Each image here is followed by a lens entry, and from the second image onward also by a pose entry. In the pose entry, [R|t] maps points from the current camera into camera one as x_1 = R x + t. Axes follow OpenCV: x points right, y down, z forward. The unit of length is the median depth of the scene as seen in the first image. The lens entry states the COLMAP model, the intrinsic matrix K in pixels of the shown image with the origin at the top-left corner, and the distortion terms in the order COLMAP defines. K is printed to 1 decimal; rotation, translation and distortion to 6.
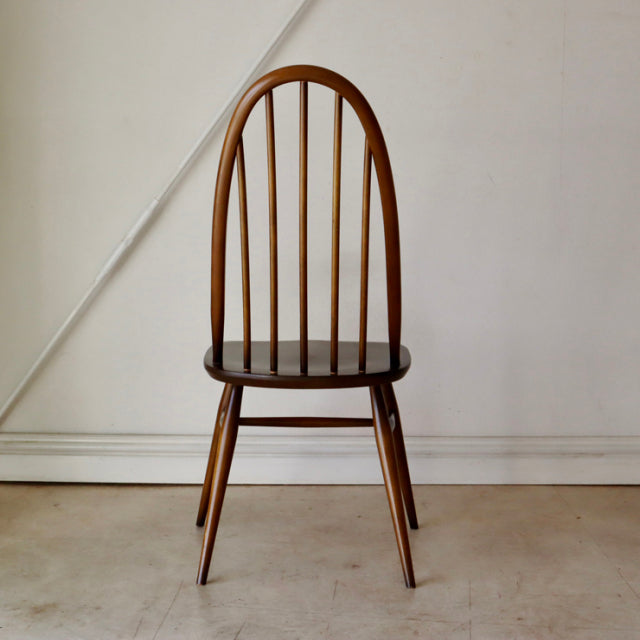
lens RADIAL K [[1095.4, 0, 320.0], [0, 1095.4, 320.0], [0, 0, 1]] dist [-0.057527, 0.086142]
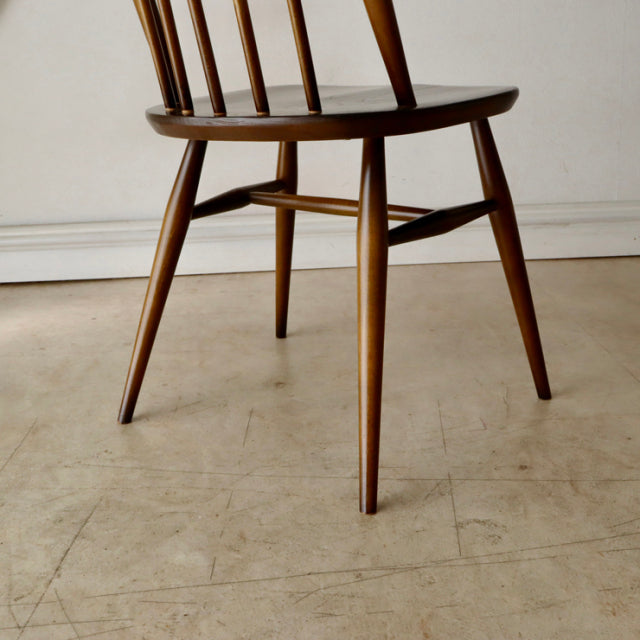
lens RADIAL K [[859.9, 0, 320.0], [0, 859.9, 320.0], [0, 0, 1]] dist [-0.157187, 0.071844]
pose [[0.997844, -0.049040, 0.043627, 0.038238], [0.038687, 0.976364, 0.212643, 0.065614], [-0.053024, -0.210497, 0.976156, 0.470281]]
